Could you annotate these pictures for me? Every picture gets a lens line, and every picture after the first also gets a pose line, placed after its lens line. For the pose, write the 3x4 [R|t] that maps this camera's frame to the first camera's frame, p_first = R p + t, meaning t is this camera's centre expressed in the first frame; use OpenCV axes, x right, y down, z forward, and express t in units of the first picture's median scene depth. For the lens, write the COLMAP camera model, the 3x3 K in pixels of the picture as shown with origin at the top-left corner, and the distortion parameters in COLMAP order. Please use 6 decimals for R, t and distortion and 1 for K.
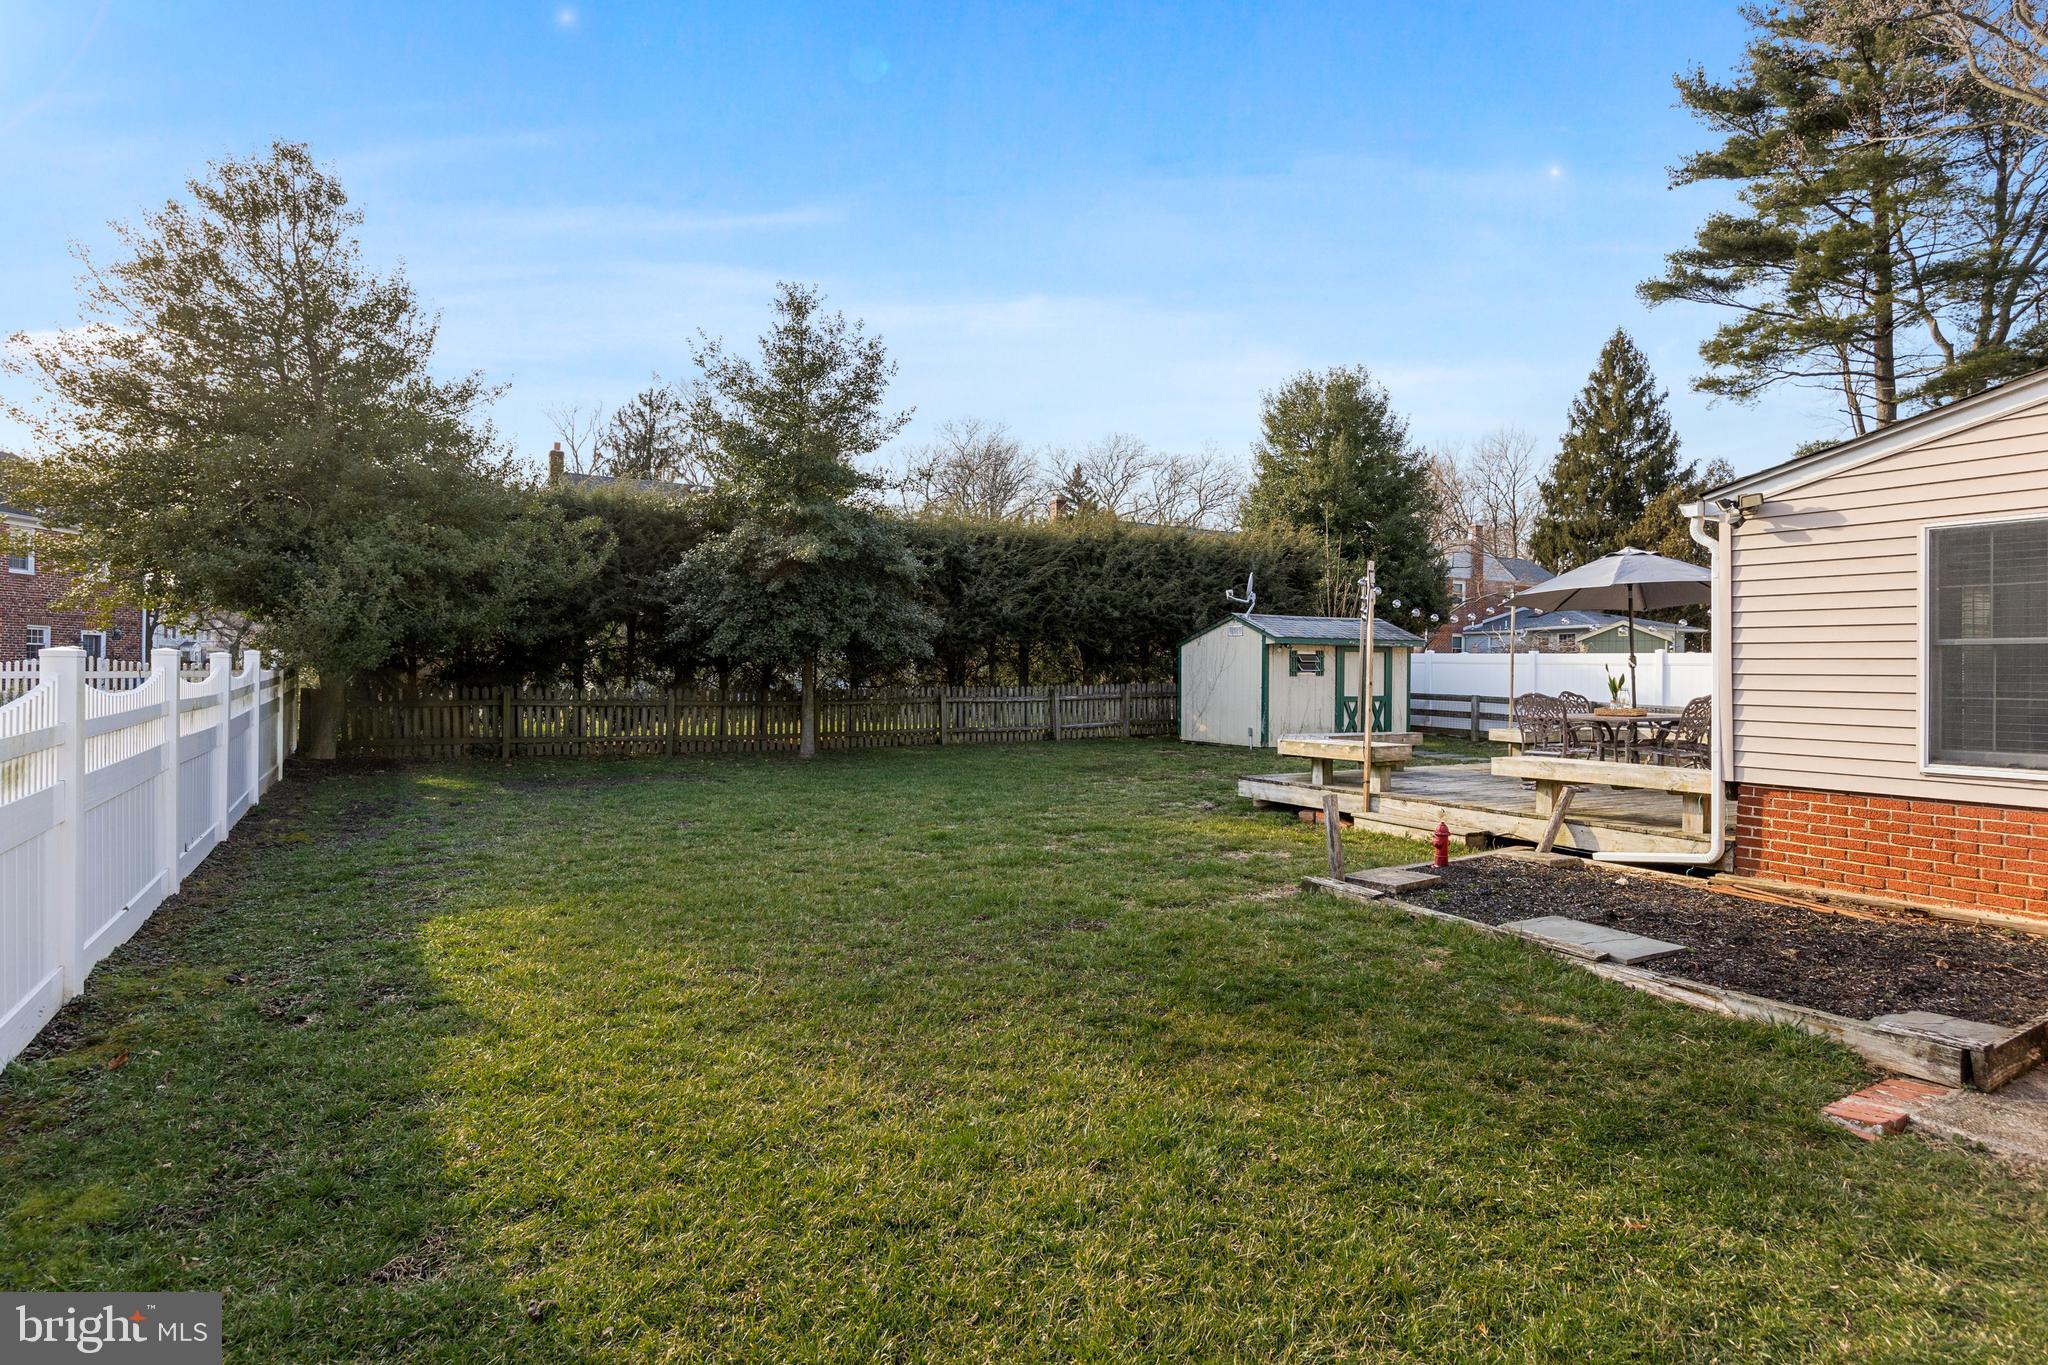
lens RADIAL K [[1111.7, 0, 1029.0], [0, 1111.7, 669.3], [0, 0, 1]] dist [-0.006497, -0.000730]
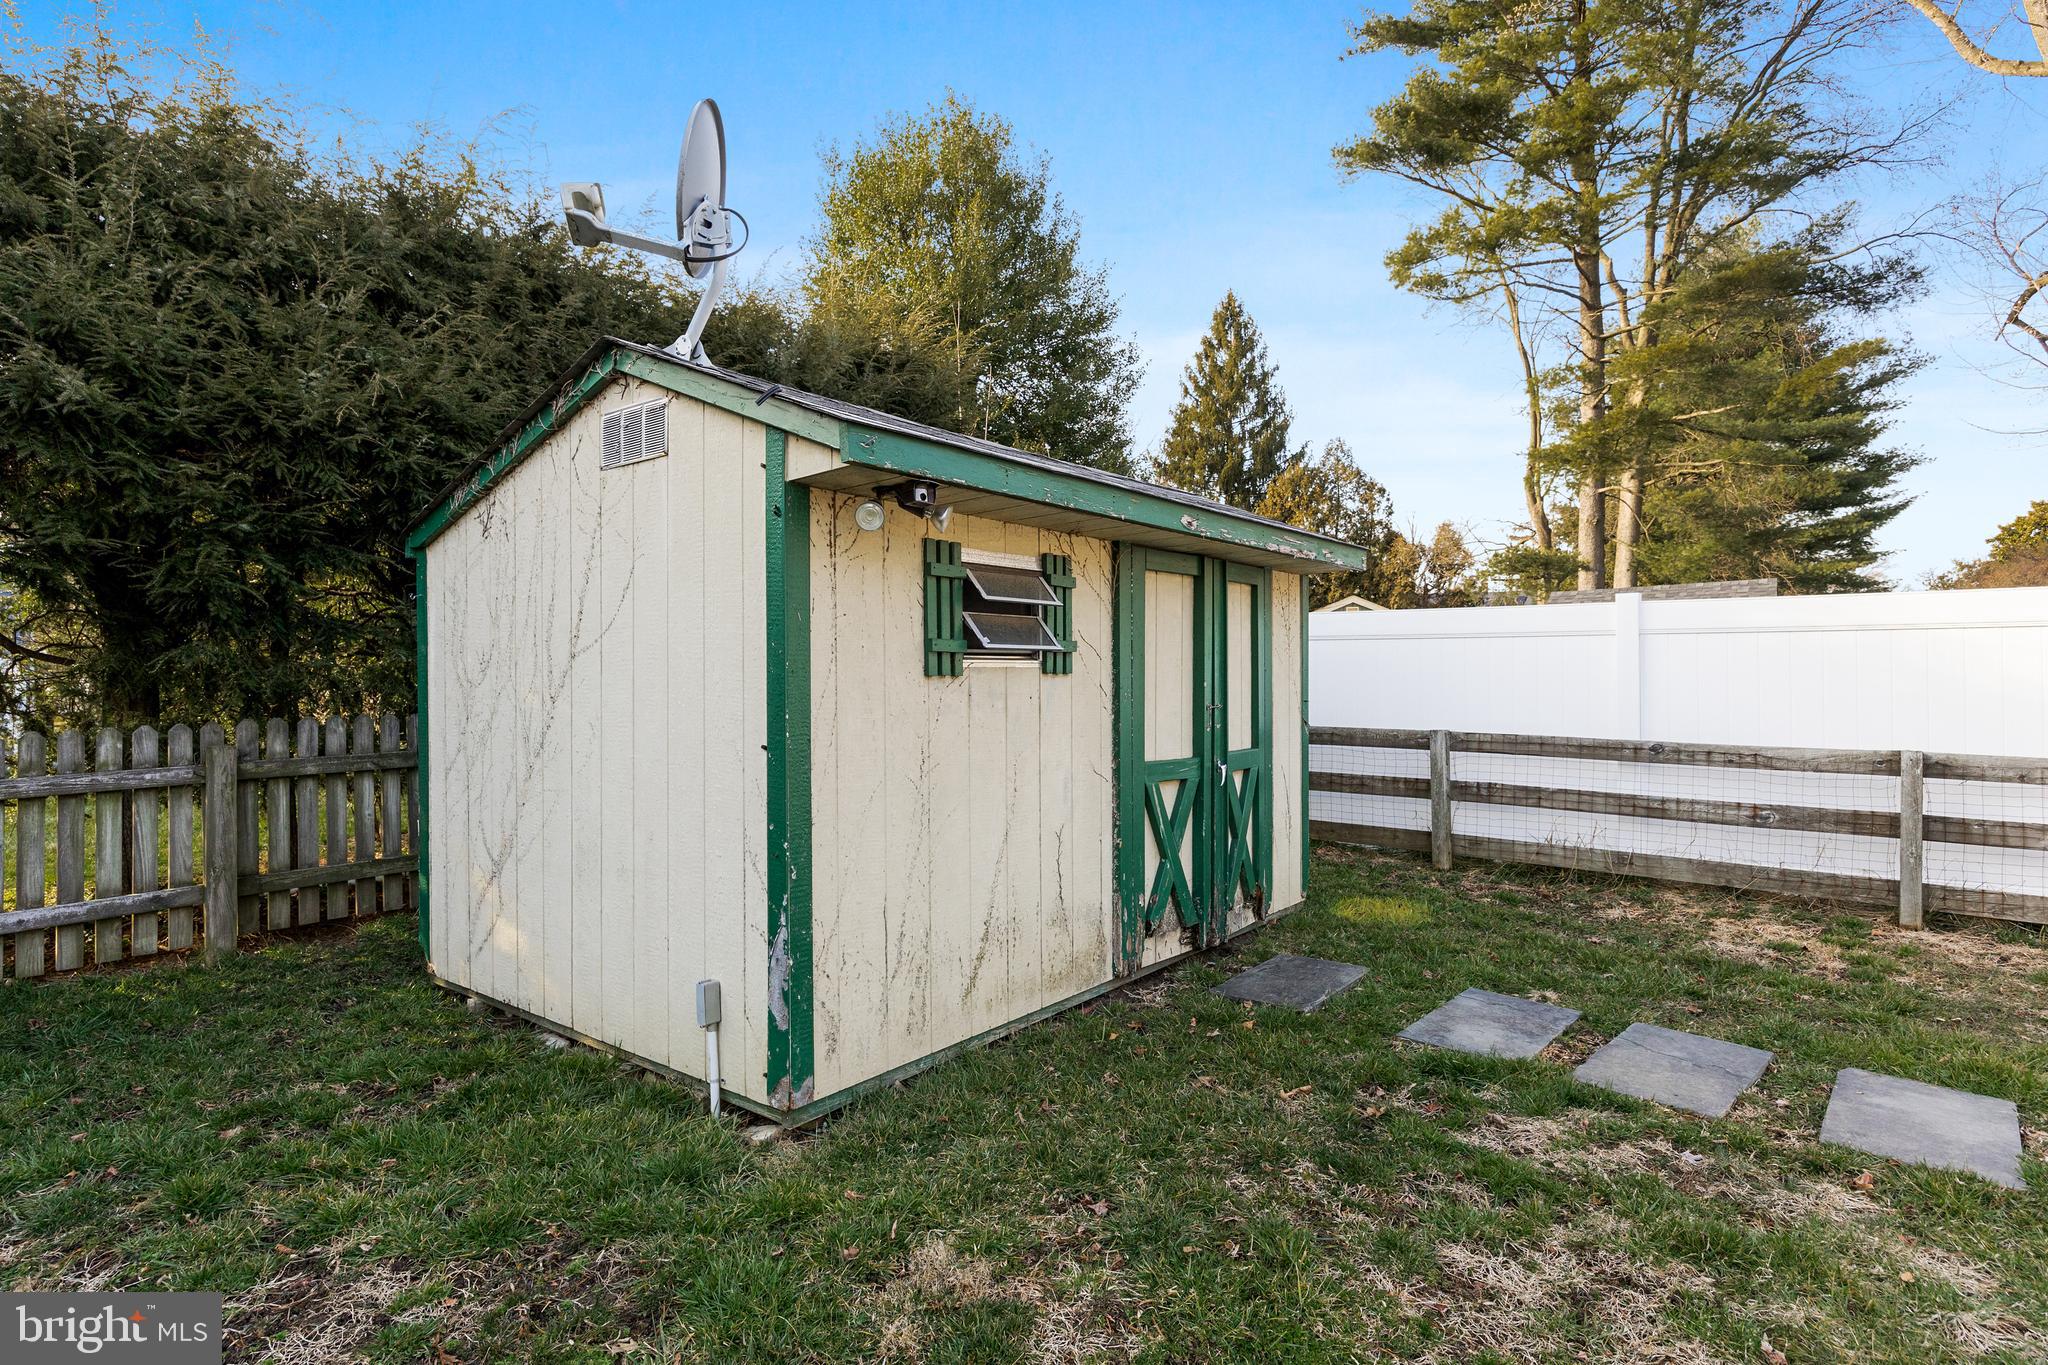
lens RADIAL K [[1028.9, 0, 1025.8], [0, 1028.9, 679.6], [0, 0, 1]] dist [-0.014048, -0.000550]
pose [[0.926844, -0.013381, 0.375209, 0.094496], [0.013819, 0.999903, 0.001524, 0.003381], [-0.375193, 0.003772, 0.926939, 0.424361]]
